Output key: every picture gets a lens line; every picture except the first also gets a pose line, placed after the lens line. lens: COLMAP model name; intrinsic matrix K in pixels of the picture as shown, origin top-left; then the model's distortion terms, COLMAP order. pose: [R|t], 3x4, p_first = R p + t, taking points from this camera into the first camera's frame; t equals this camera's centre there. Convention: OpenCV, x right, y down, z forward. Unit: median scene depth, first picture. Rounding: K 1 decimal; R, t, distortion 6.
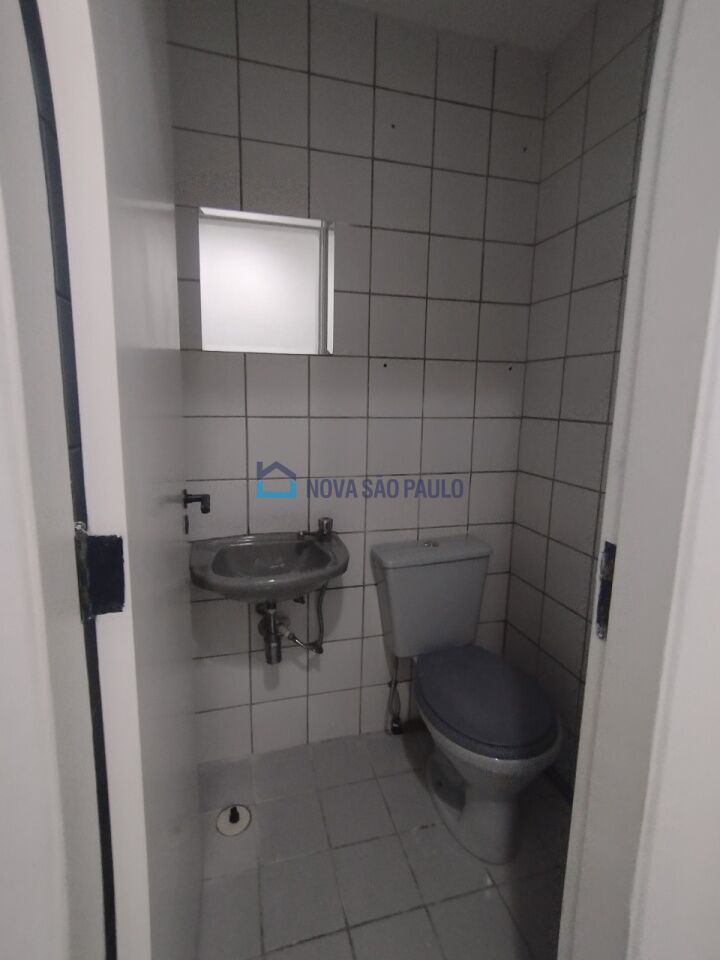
lens RADIAL K [[433.6, 0, 377.0], [0, 433.6, 460.3], [0, 0, 1]] dist [0.000335, -0.000803]
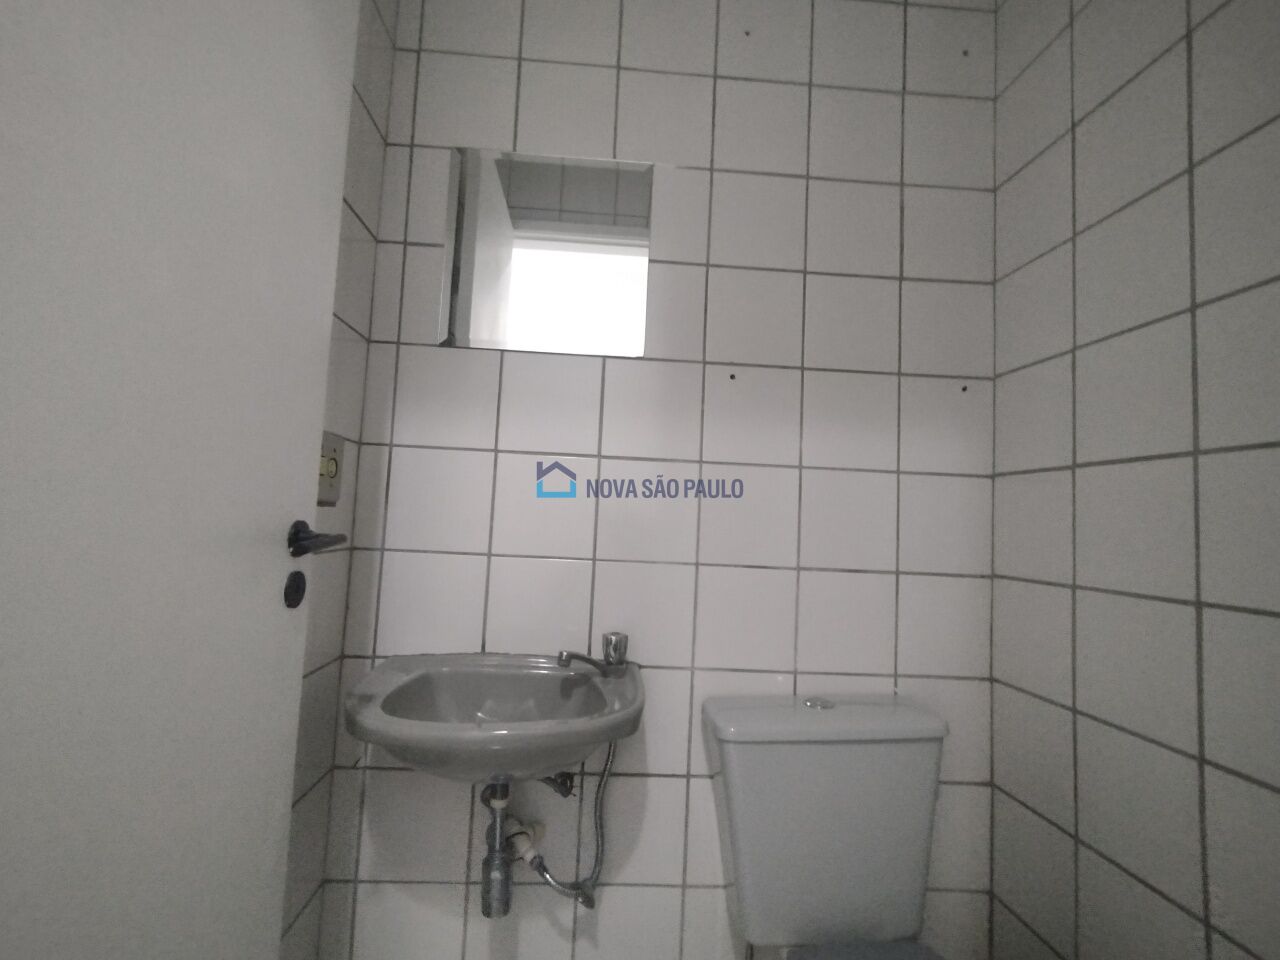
lens RADIAL K [[578.2, 0, 647.9], [0, 578.2, 478.4], [0, 0, 1]] dist [0.000335, -0.000803]
pose [[0.976397, 0.002147, -0.215973, 0.075497], [-0.049170, 0.975903, -0.212593, 0.090035], [0.210313, 0.218195, 0.952974, 0.246958]]
